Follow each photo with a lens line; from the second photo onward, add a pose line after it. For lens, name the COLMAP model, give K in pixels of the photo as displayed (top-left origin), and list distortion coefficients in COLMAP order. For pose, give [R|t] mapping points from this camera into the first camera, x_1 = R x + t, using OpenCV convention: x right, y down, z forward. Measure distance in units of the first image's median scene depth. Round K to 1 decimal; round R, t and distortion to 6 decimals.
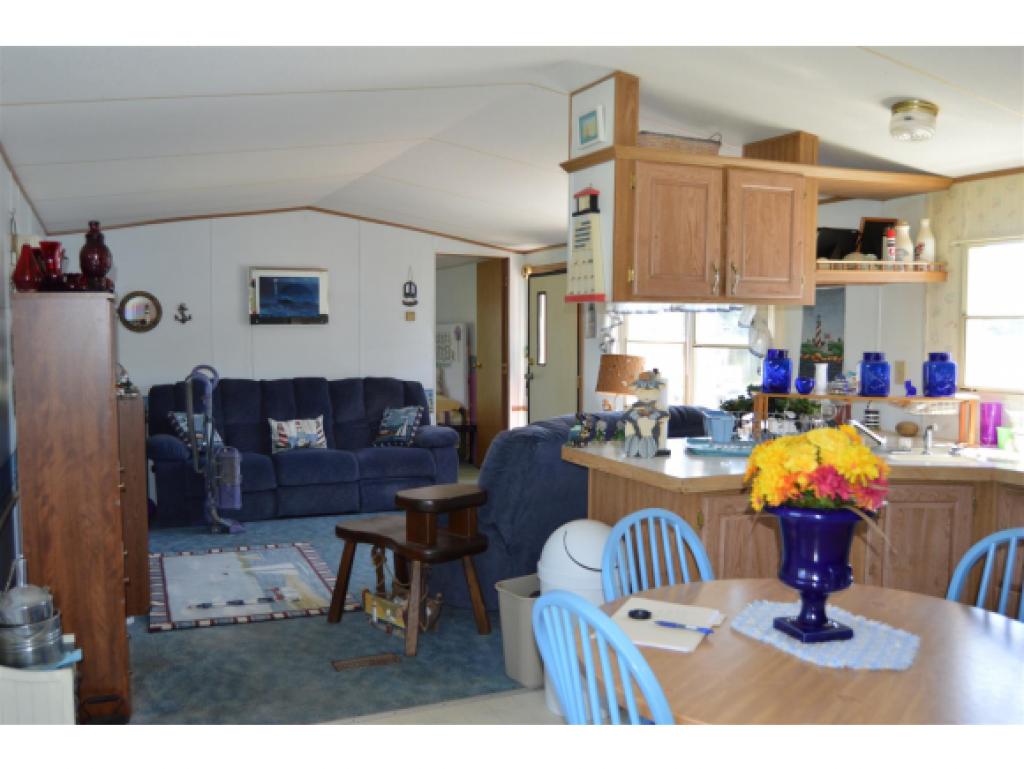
lens RADIAL K [[942.1, 0, 512.0], [0, 942.1, 384.5], [0, 0, 1]] dist [-0.073131, -0.000550]
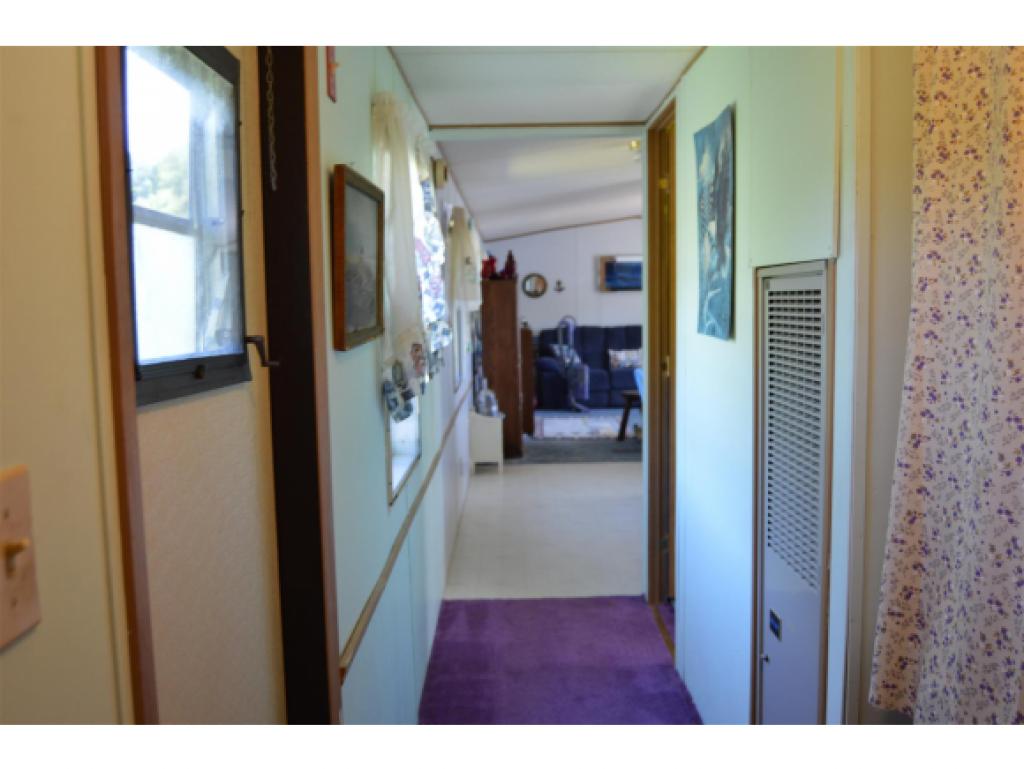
lens RADIAL K [[942.1, 0, 512.0], [0, 942.1, 384.5], [0, 0, 1]] dist [-0.073131, -0.000550]
pose [[0.913652, 0.014797, -0.406227, 0.279489], [0.001824, 0.999178, 0.040498, 0.033566], [0.406492, -0.037742, 0.912874, -0.626960]]
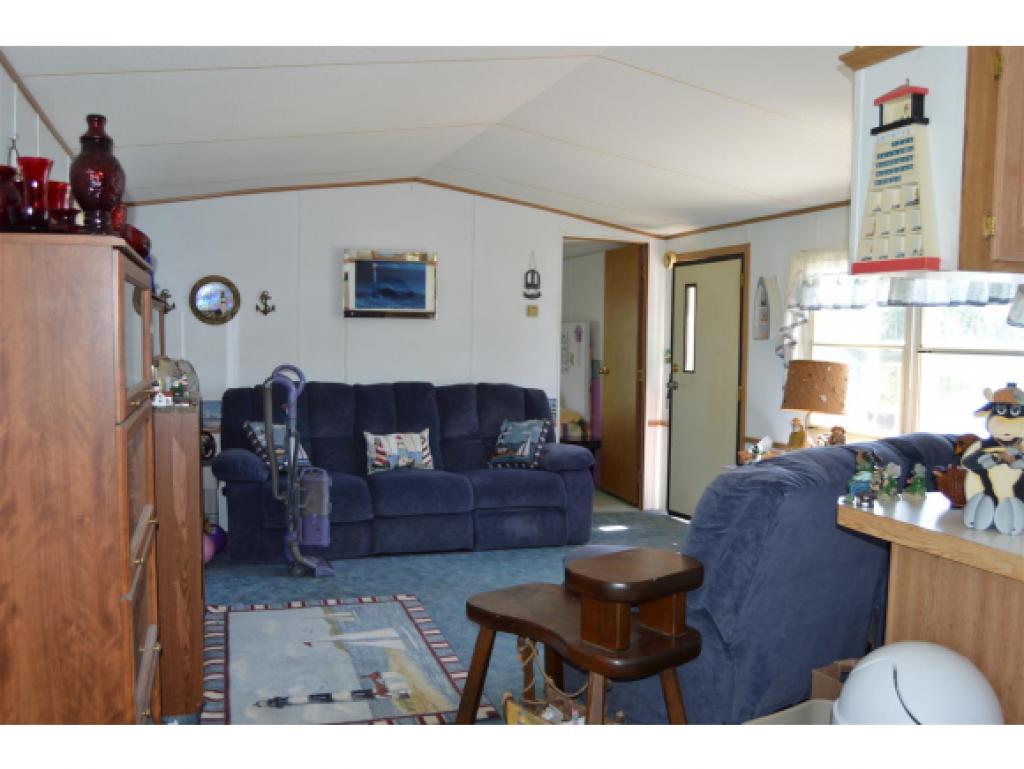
lens RADIAL K [[942.1, 0, 512.0], [0, 942.1, 384.5], [0, 0, 1]] dist [-0.073131, -0.000550]
pose [[0.995830, 0.018365, -0.089358, -0.062410], [-0.018832, 0.999813, -0.004394, -0.004095], [0.089261, 0.006058, 0.995990, 0.205677]]
